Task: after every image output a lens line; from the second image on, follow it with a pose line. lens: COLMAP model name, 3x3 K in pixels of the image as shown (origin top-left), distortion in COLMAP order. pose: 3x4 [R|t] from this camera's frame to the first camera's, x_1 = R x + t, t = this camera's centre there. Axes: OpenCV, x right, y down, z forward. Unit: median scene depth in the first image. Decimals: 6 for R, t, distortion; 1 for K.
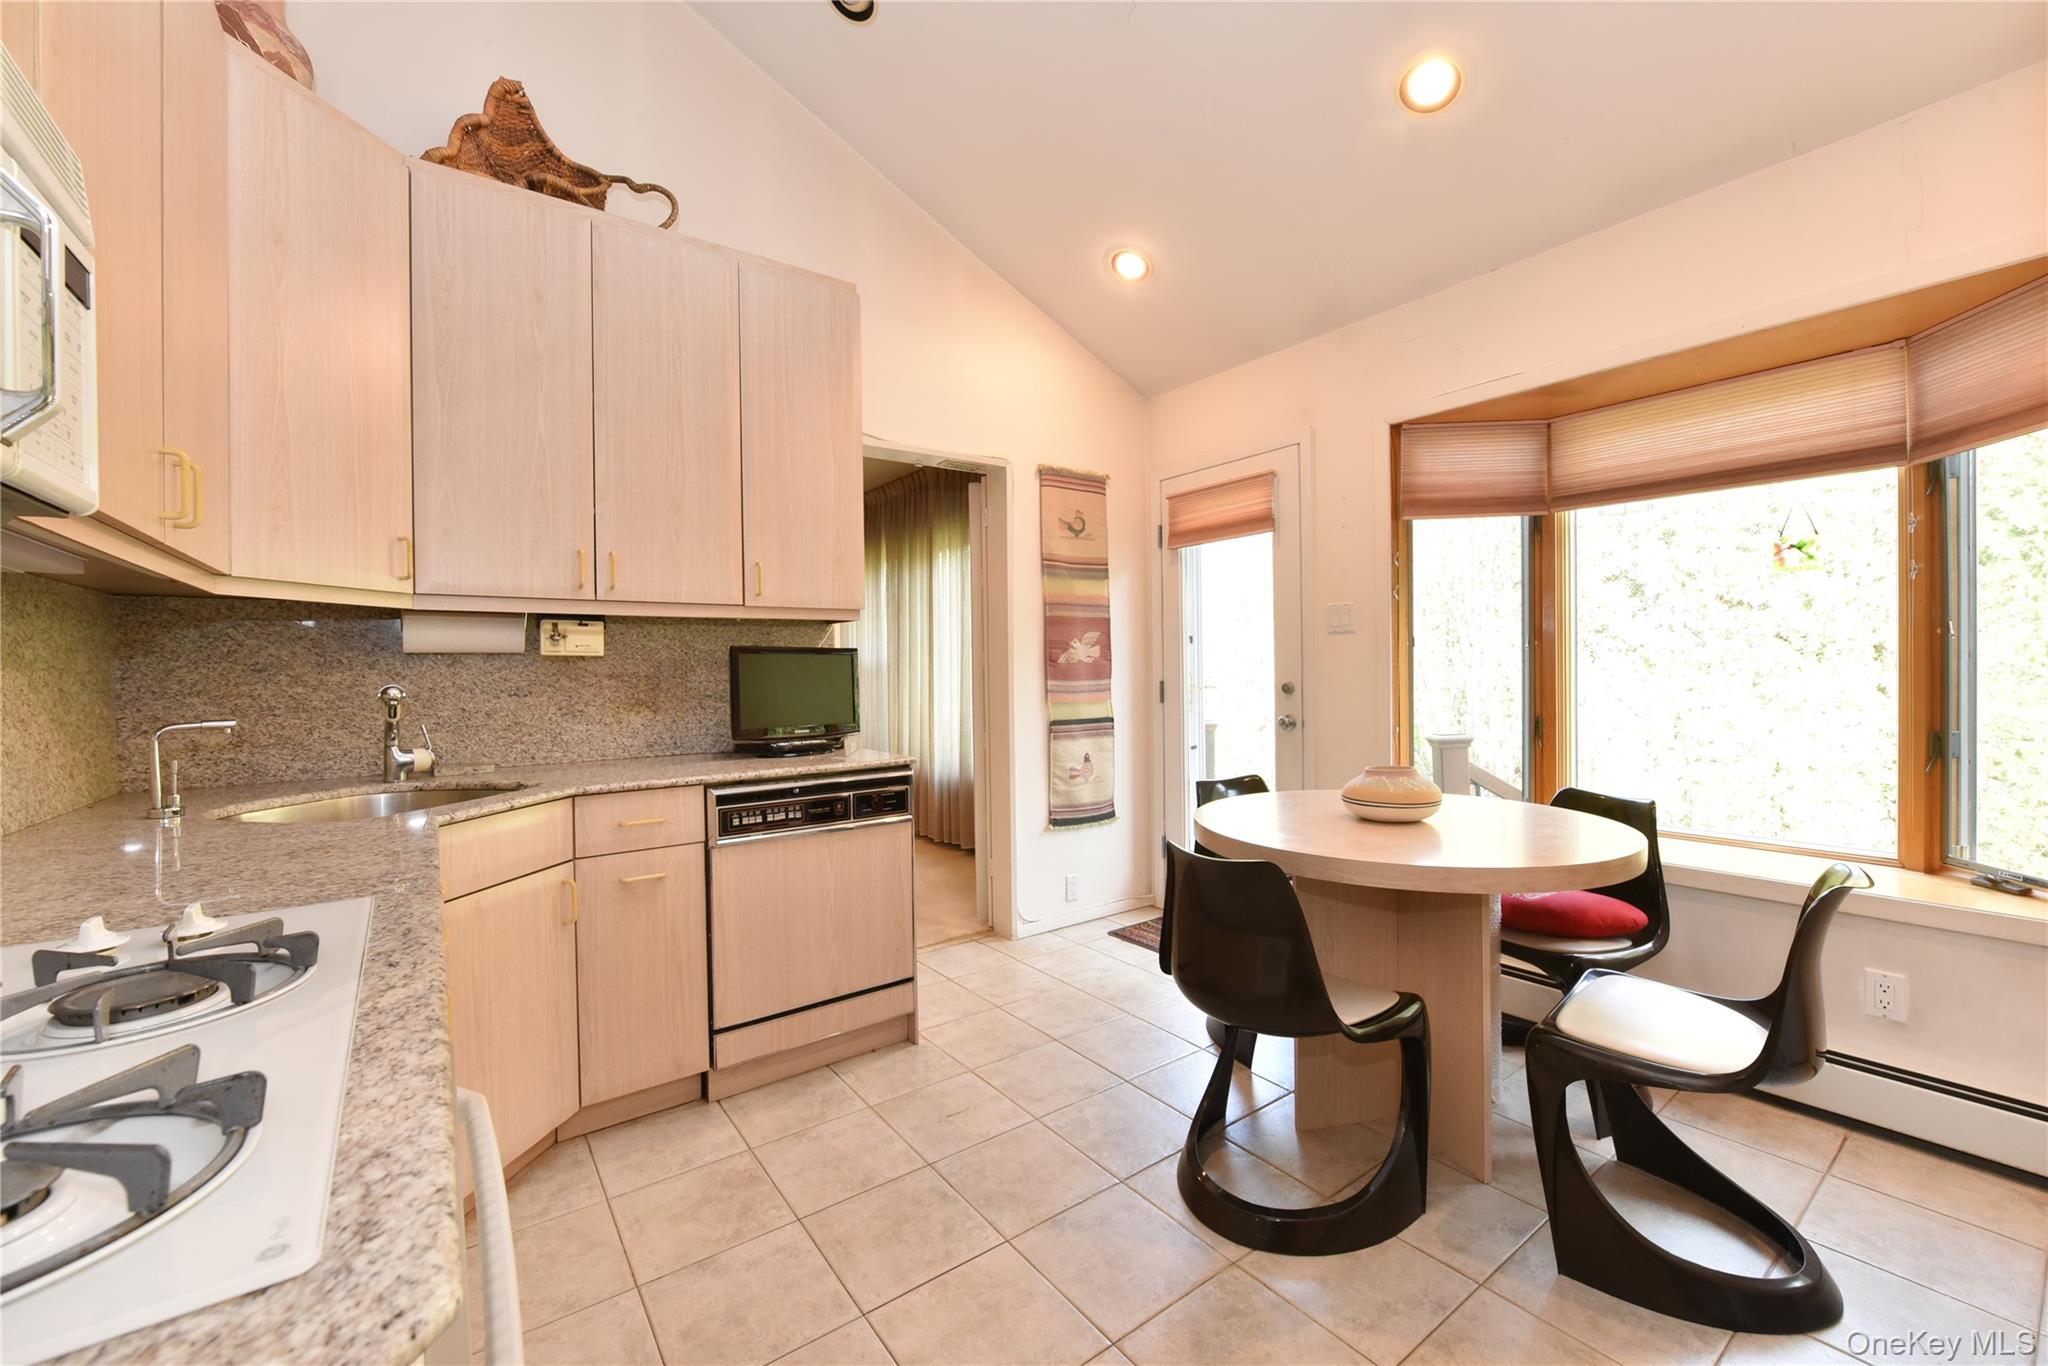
lens RADIAL K [[821.1, 0, 1011.7], [0, 821.1, 669.2], [0, 0, 1]] dist [-0.009174, 0.000507]
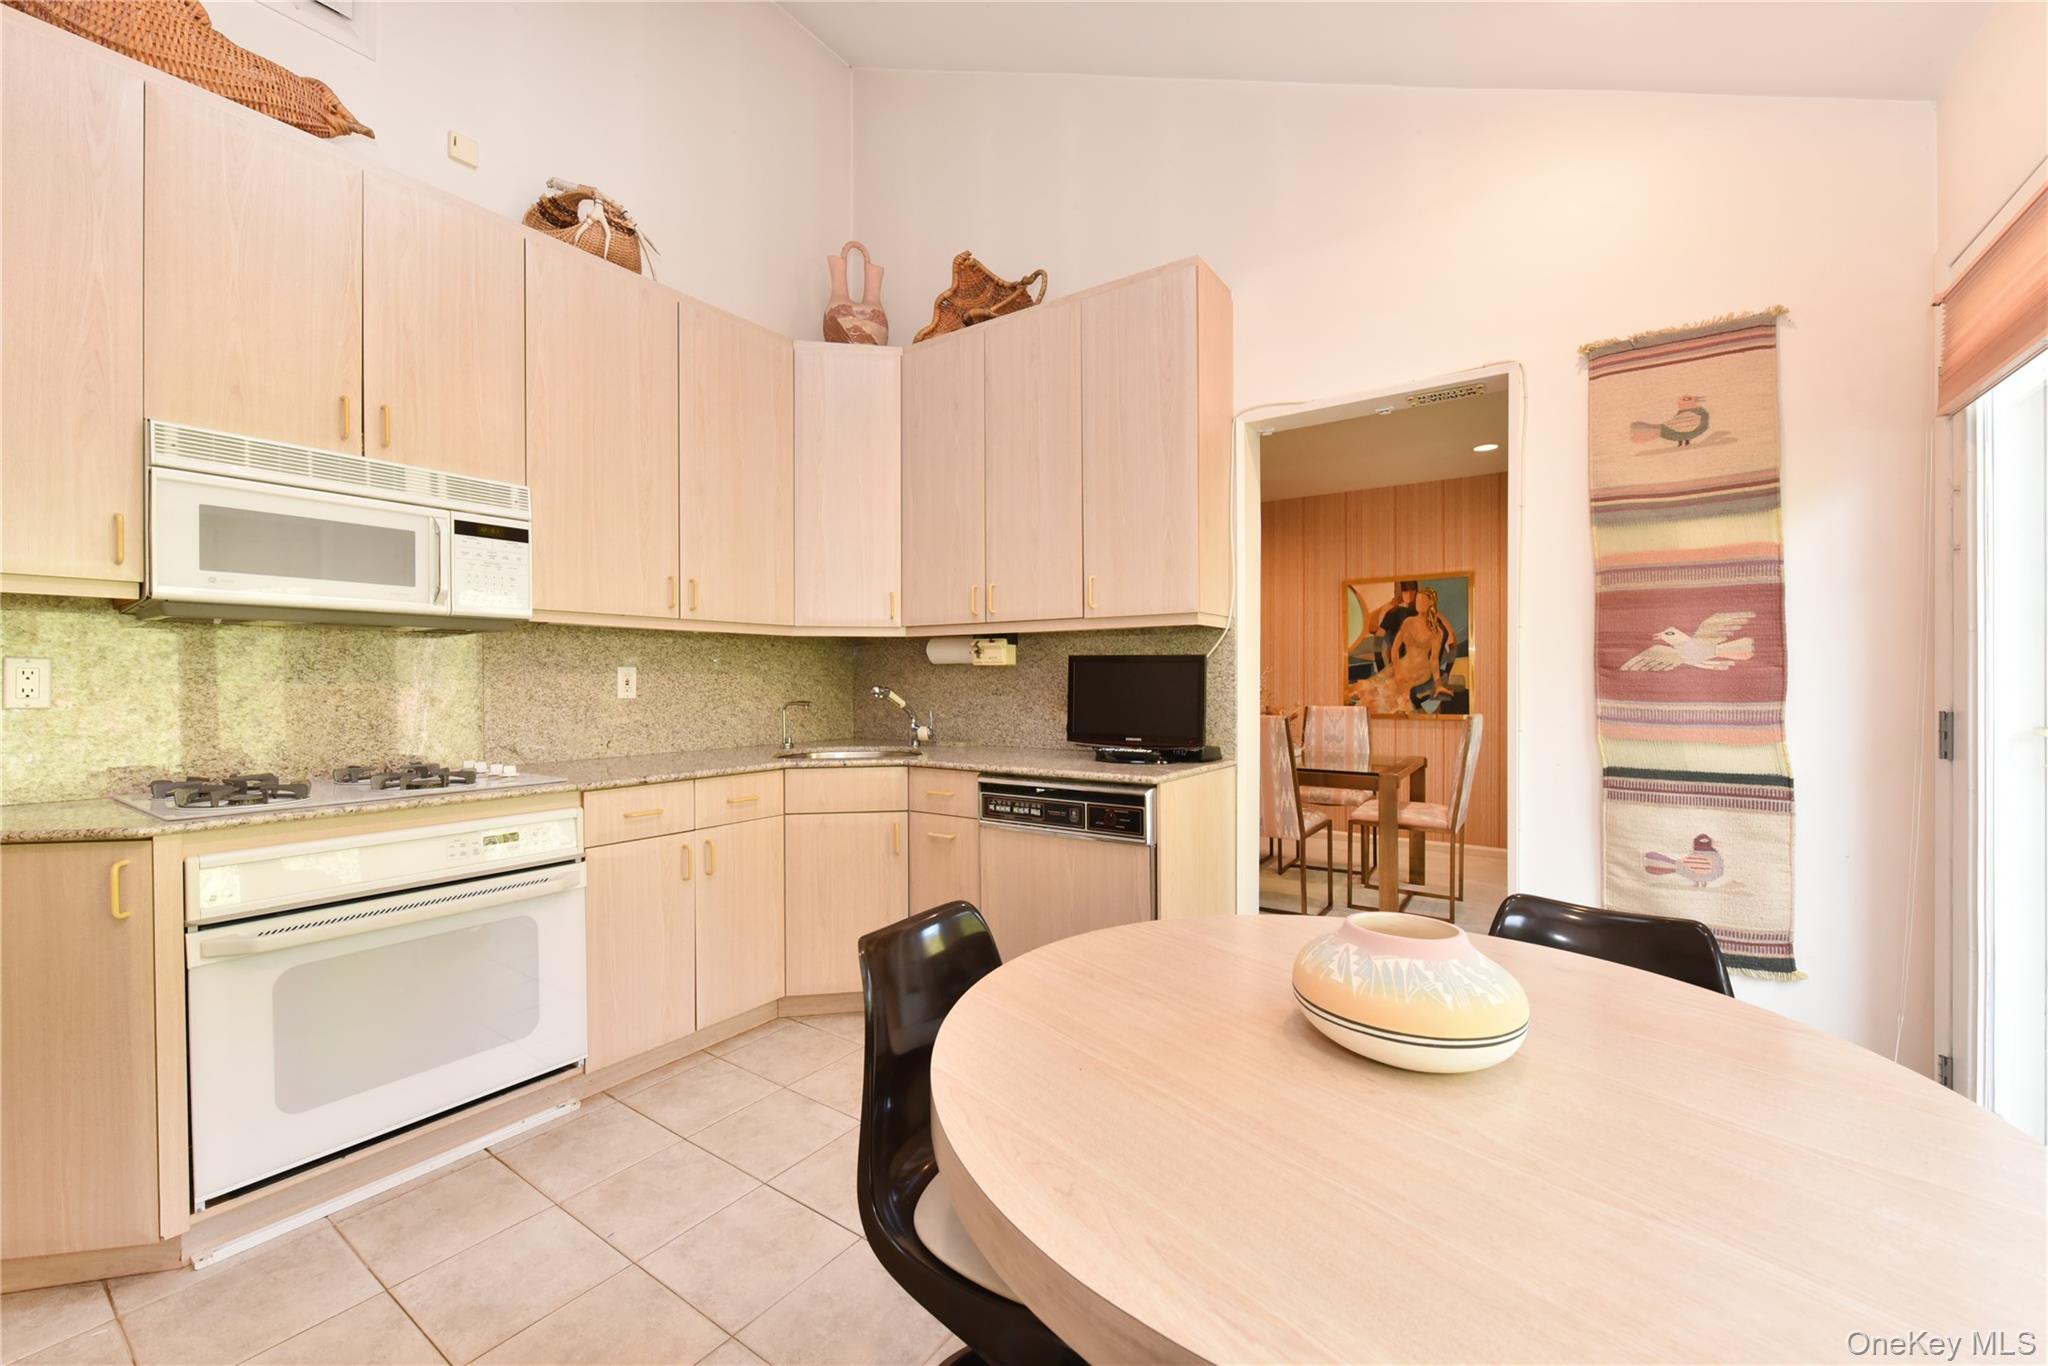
lens RADIAL K [[821.1, 0, 1011.9], [0, 821.1, 682.5], [0, 0, 1]] dist [-0.009174, 0.000507]
pose [[0.315930, 0.016629, -0.948637, 0.512707], [-0.004565, 0.999861, 0.016006, -0.006995], [0.948771, -0.000726, 0.315963, 0.431700]]
